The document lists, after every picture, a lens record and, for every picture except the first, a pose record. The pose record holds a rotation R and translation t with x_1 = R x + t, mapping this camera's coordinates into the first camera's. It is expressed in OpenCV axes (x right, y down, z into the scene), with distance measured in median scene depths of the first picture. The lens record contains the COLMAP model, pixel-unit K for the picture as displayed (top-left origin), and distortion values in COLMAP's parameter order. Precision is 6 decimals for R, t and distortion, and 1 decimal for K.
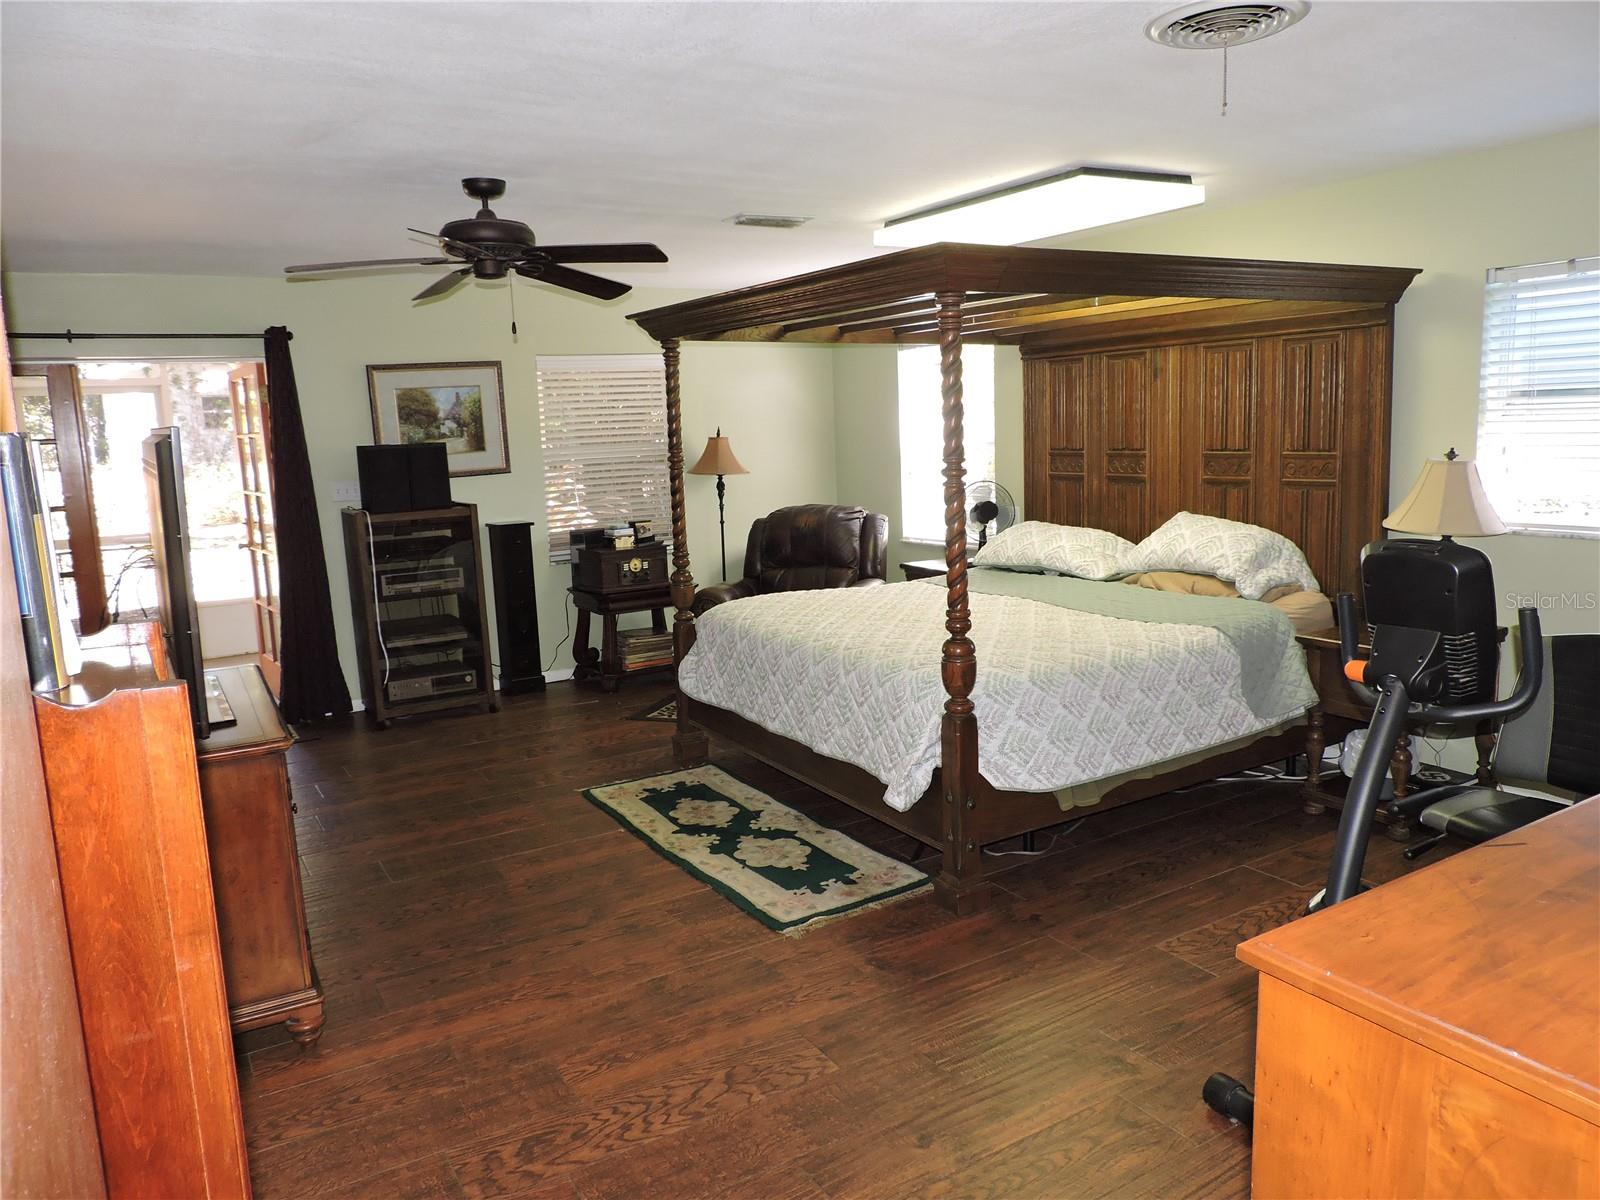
lens RADIAL K [[1119.8, 0, 800.0], [0, 1119.8, 600.0], [0, 0, 1]] dist [-0.014593, -0.000456]
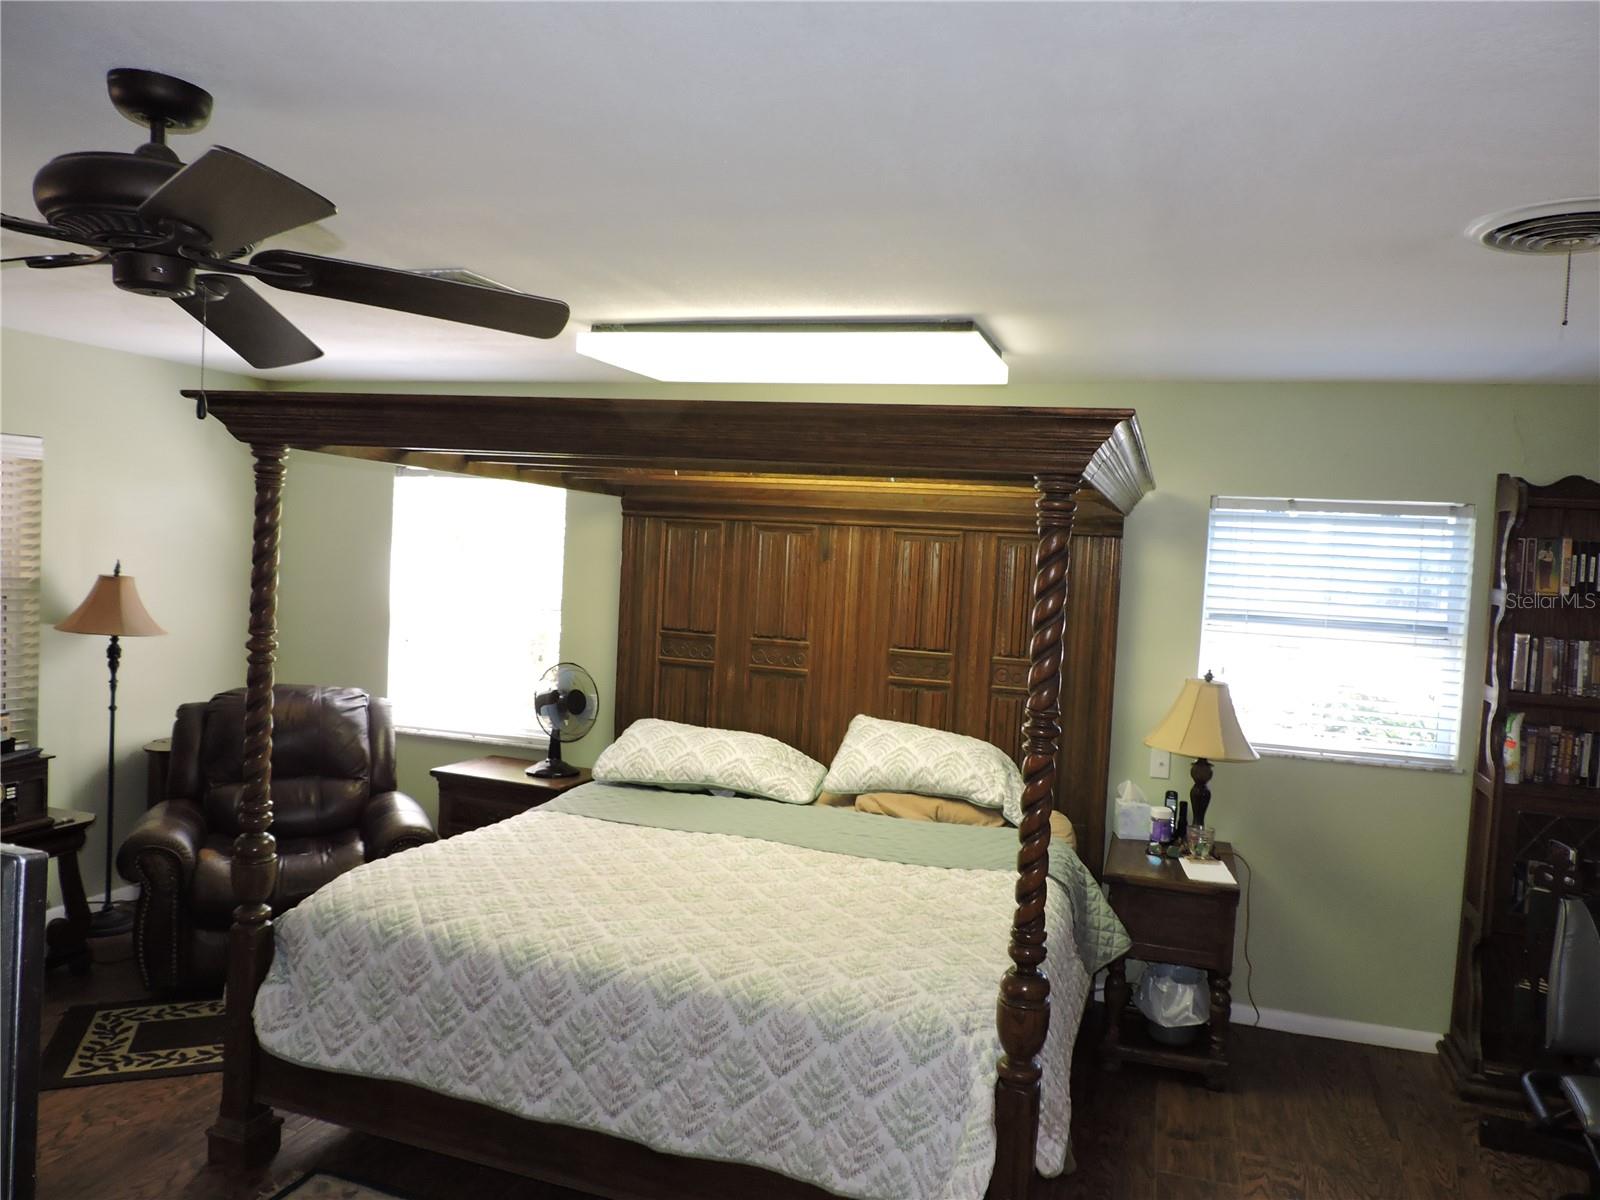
lens RADIAL K [[1138.5, 0, 805.8], [0, 1138.5, 601.6], [0, 0, 1]] dist [-0.025772, 0.008446]
pose [[0.754750, 0.048589, 0.654211, -0.299339], [0.023136, 0.994661, -0.100566, -0.086343], [-0.655604, 0.091038, 0.749597, 0.390544]]
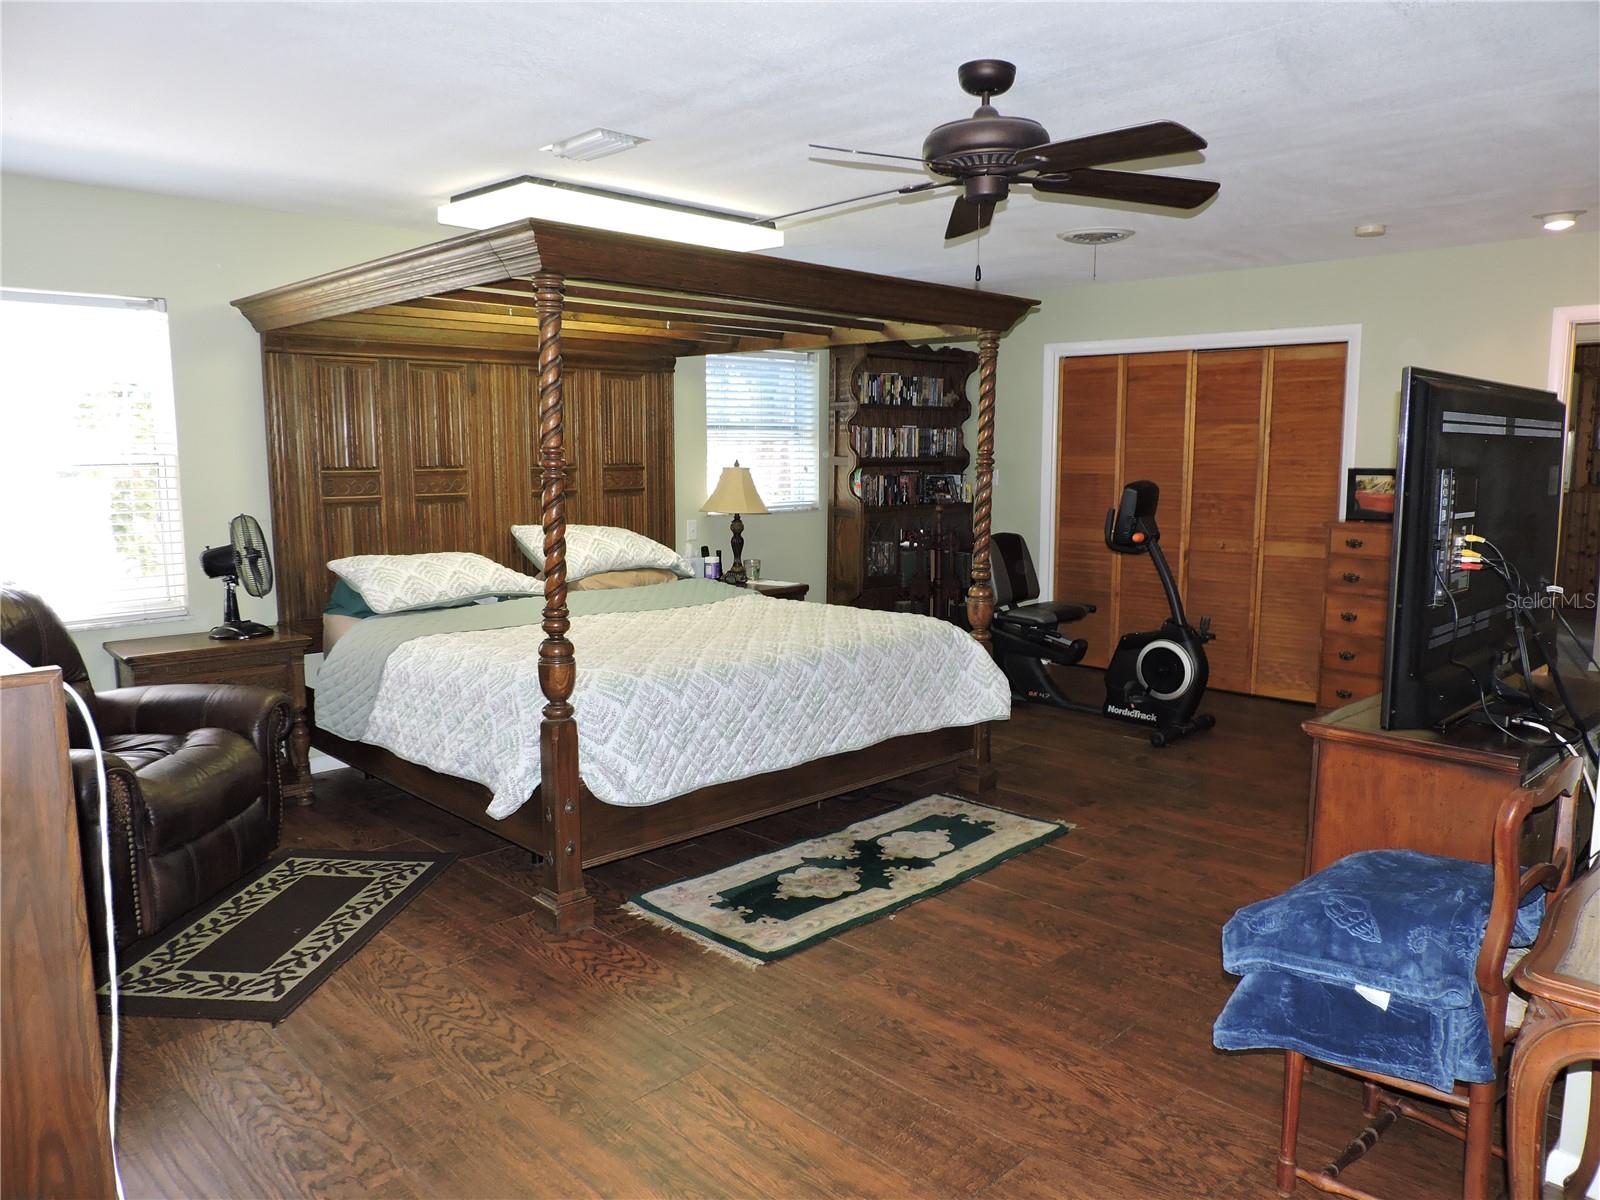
lens RADIAL K [[1146.5, 0, 796.3], [0, 1146.5, 607.7], [0, 0, 1]] dist [-0.022125, 0.000846]
pose [[-0.230393, -0.094498, 0.968498, -0.820161], [0.166006, 0.976867, 0.134805, -0.114613], [-0.958833, 0.191835, -0.209376, 1.080976]]
